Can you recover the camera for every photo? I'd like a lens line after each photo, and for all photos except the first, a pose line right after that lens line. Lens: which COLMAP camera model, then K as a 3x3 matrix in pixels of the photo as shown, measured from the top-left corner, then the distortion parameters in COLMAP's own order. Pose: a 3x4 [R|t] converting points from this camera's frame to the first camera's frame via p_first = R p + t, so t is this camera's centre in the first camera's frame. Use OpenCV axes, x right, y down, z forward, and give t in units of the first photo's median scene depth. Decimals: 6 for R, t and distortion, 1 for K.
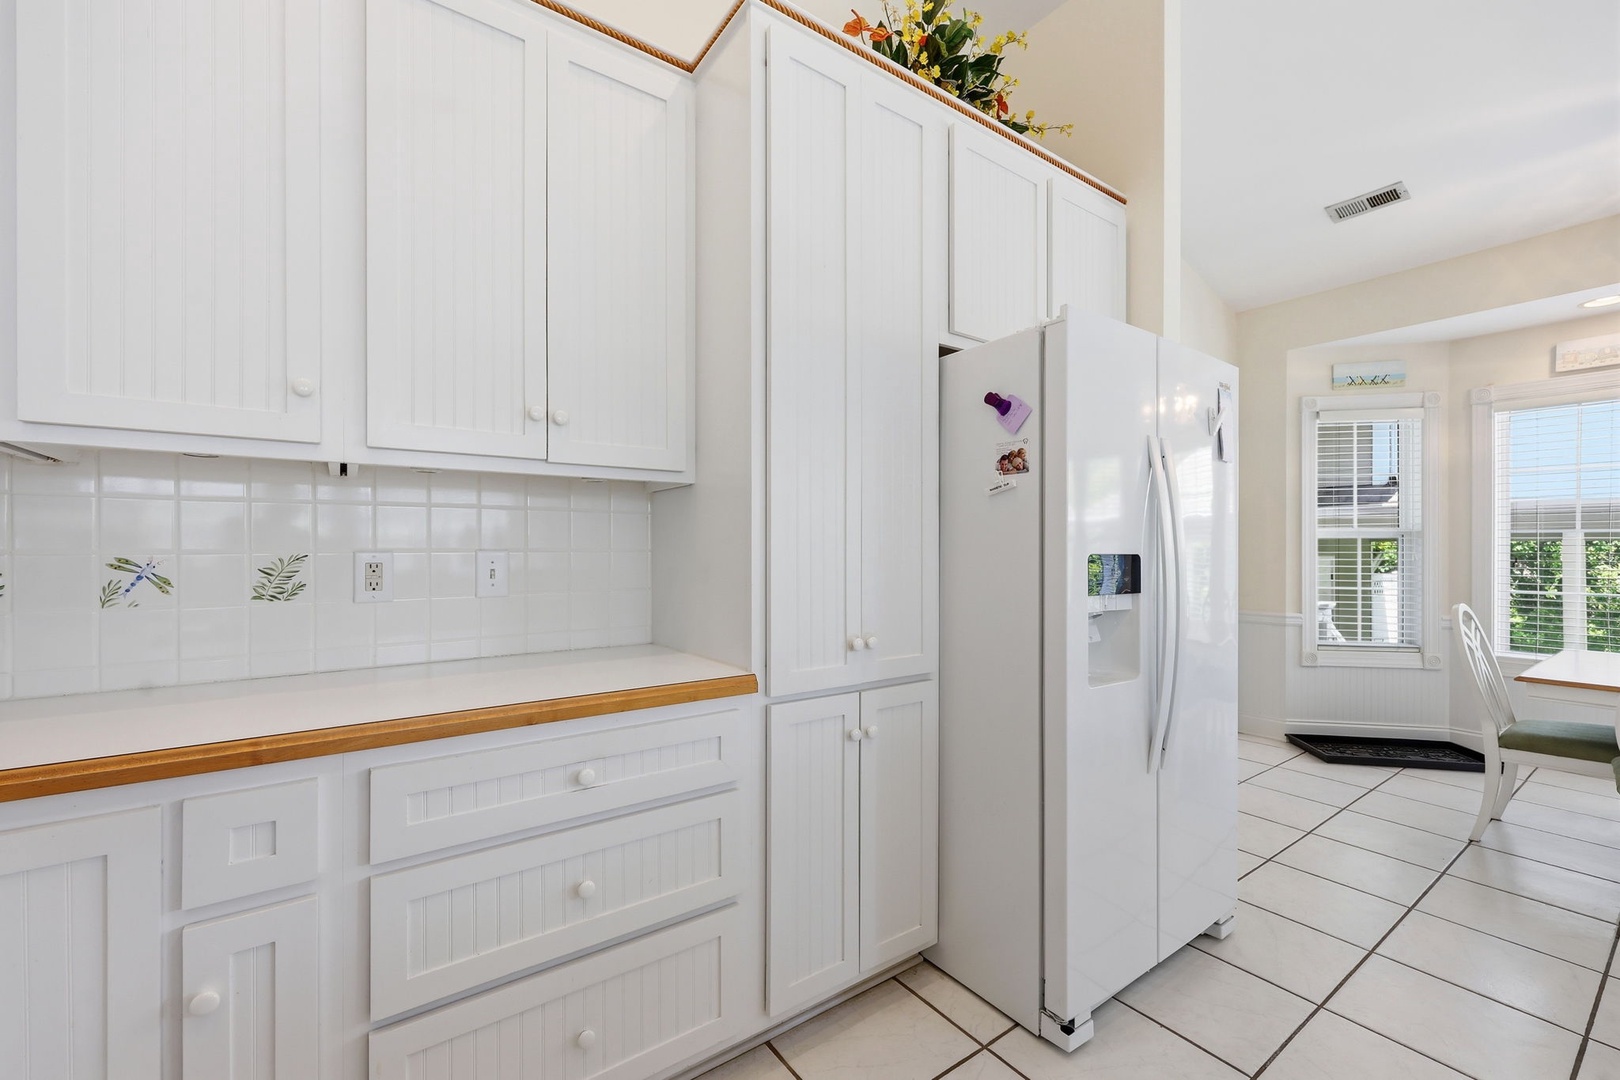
lens RADIAL K [[662.4, 0, 806.9], [0, 662.4, 546.8], [0, 0, 1]] dist [-0.001299, 0.000739]
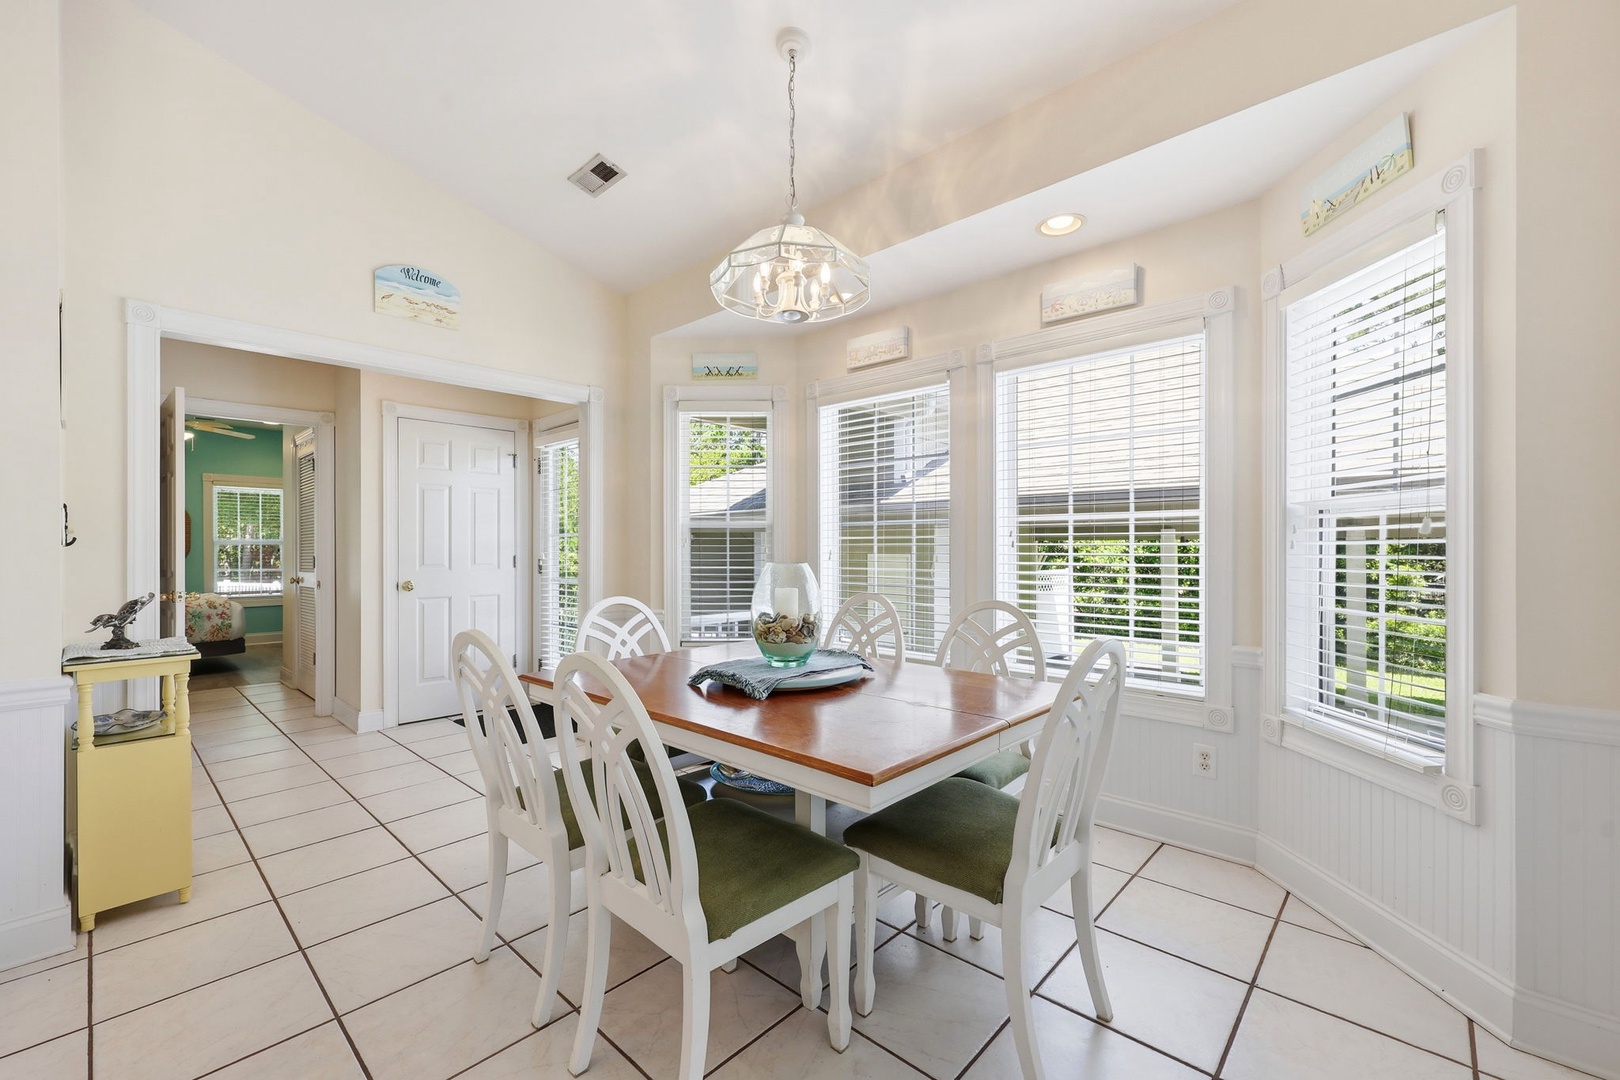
lens RADIAL K [[662.4, 0, 816.2], [0, 662.4, 550.1], [0, 0, 1]] dist [-0.001299, 0.000739]
pose [[0.978703, -0.005775, 0.205202, 0.818643], [0.006337, 0.999978, -0.002083, 0.018507], [-0.205186, 0.003339, 0.978717, 0.004438]]
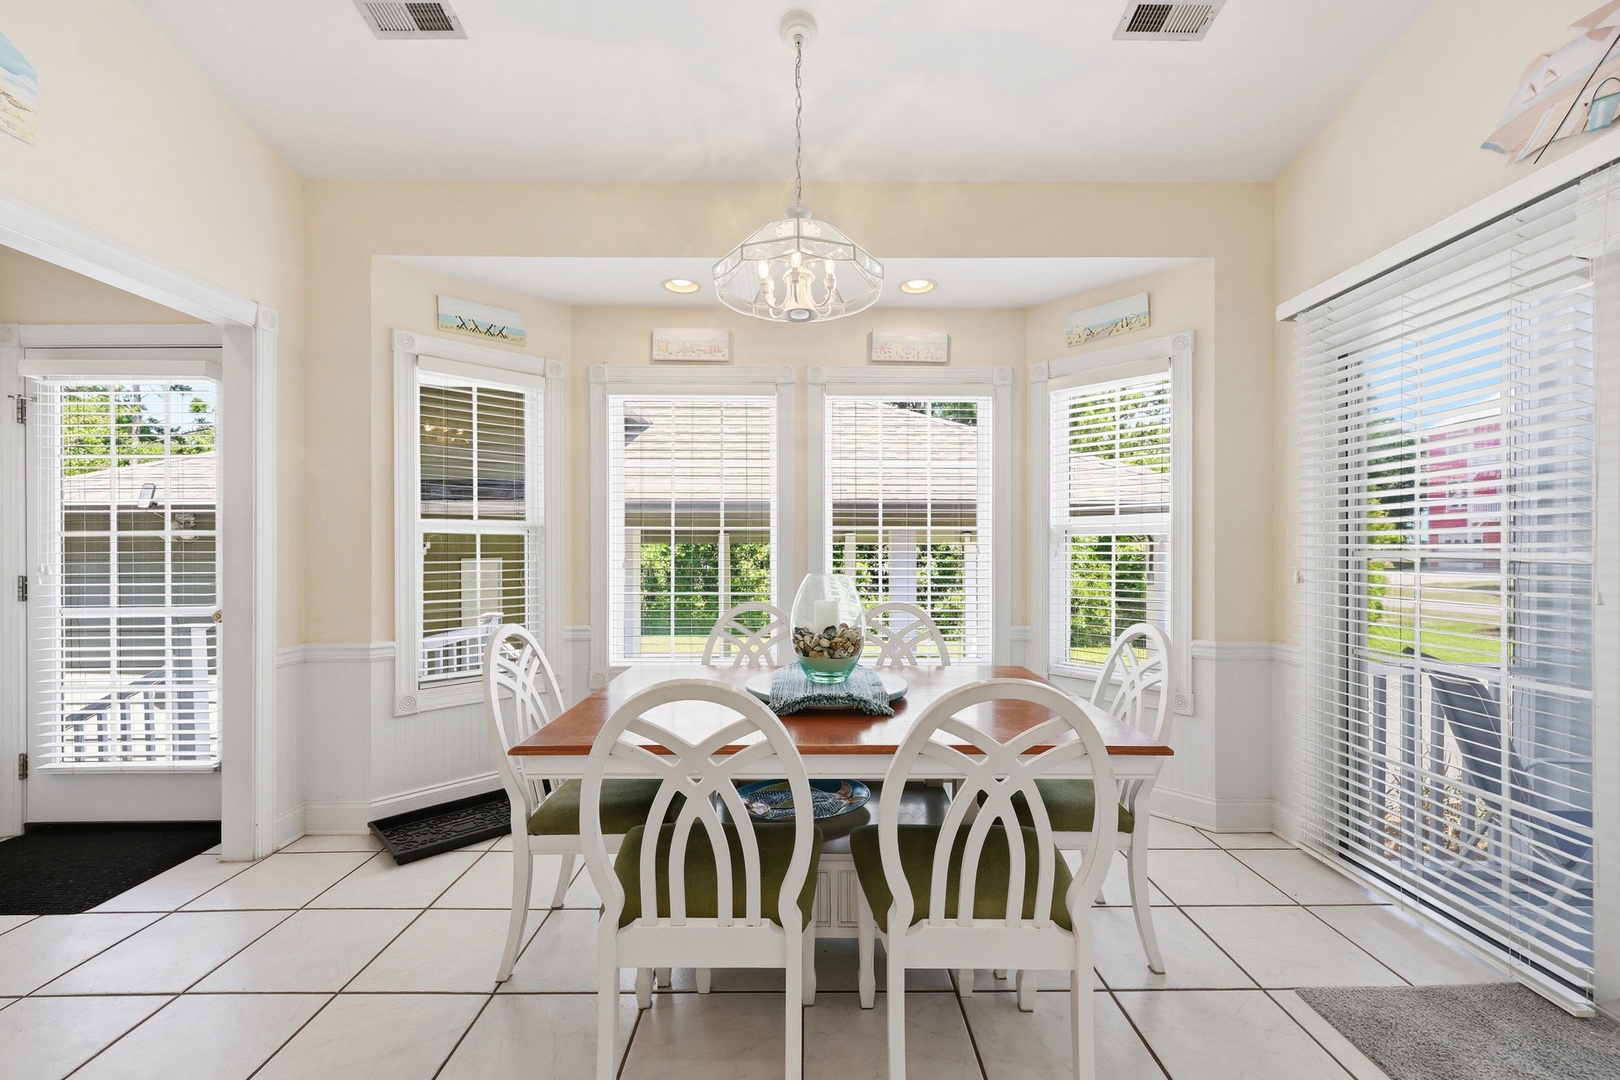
lens RADIAL K [[662.4, 0, 809.9], [0, 662.4, 553.5], [0, 0, 1]] dist [-0.001299, 0.000739]
pose [[0.576057, -0.008779, 0.817363, 0.457797], [0.005519, 0.999961, 0.006850, 0.007128], [-0.817391, 0.000565, 0.576083, 0.258621]]
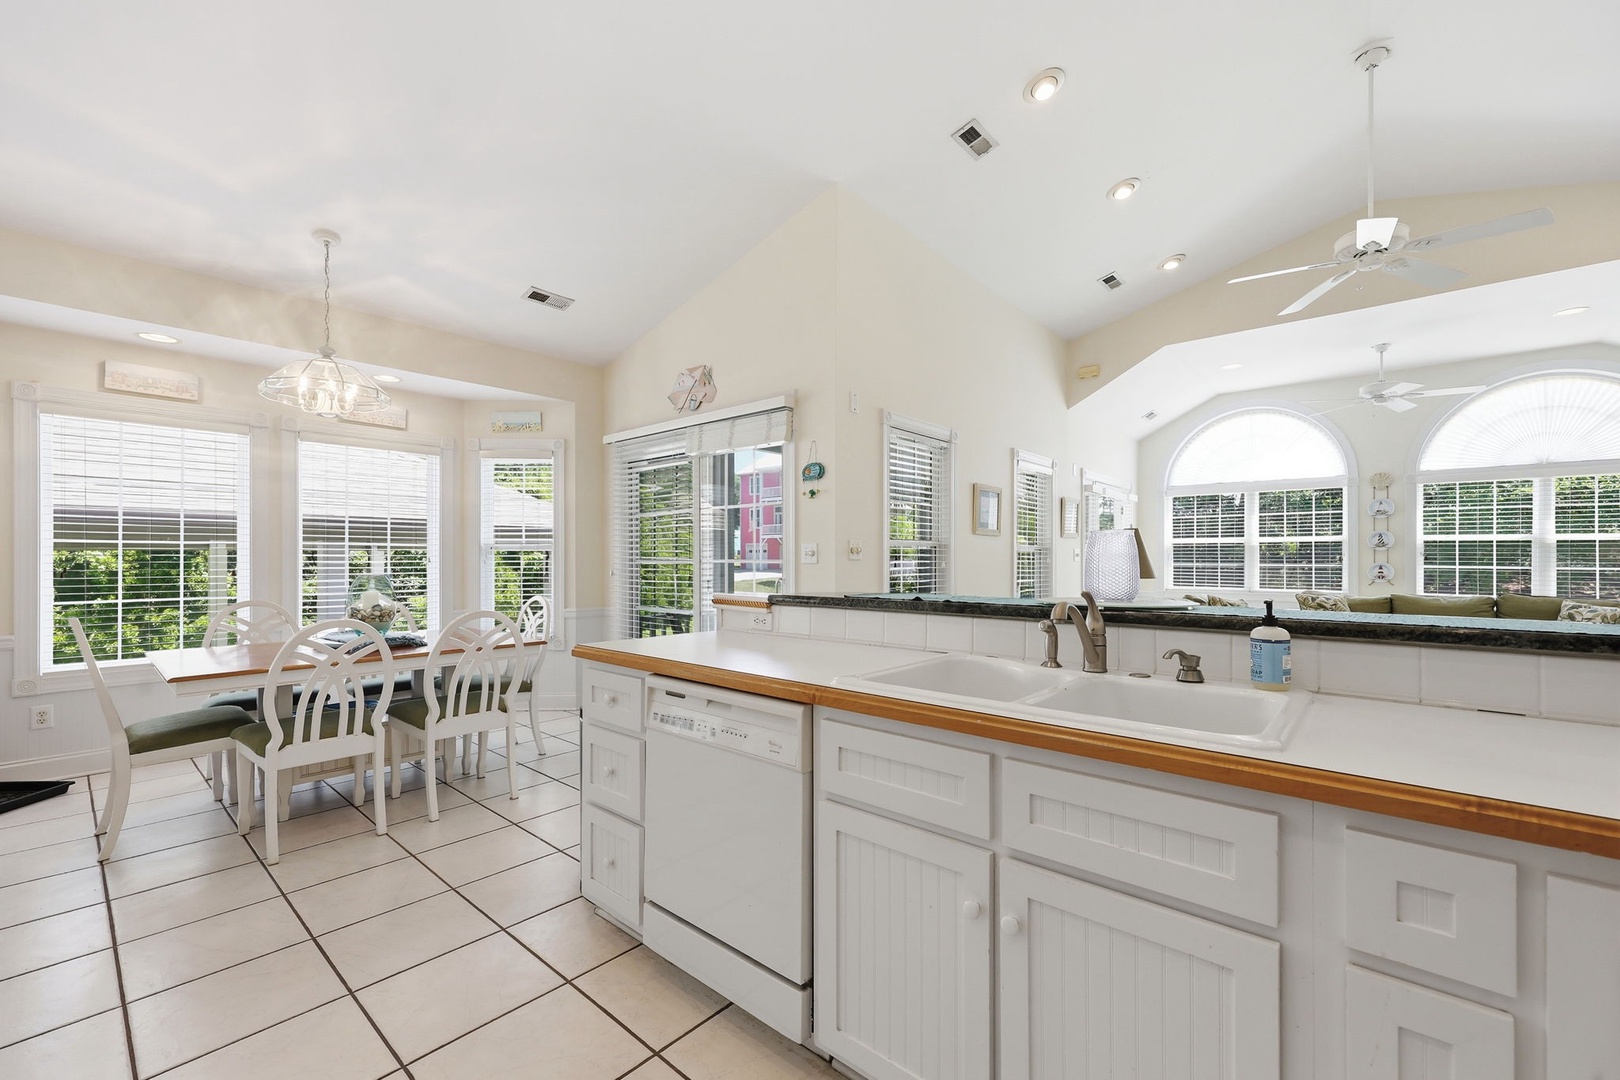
lens RADIAL K [[662.4, 0, 813.1], [0, 662.4, 554.3], [0, 0, 1]] dist [-0.001299, 0.000739]
pose [[-0.232860, -0.000097, 0.972510, -0.125361], [0.004867, 0.999987, 0.001265, 0.000942], [-0.972498, 0.005028, -0.232856, 0.156080]]
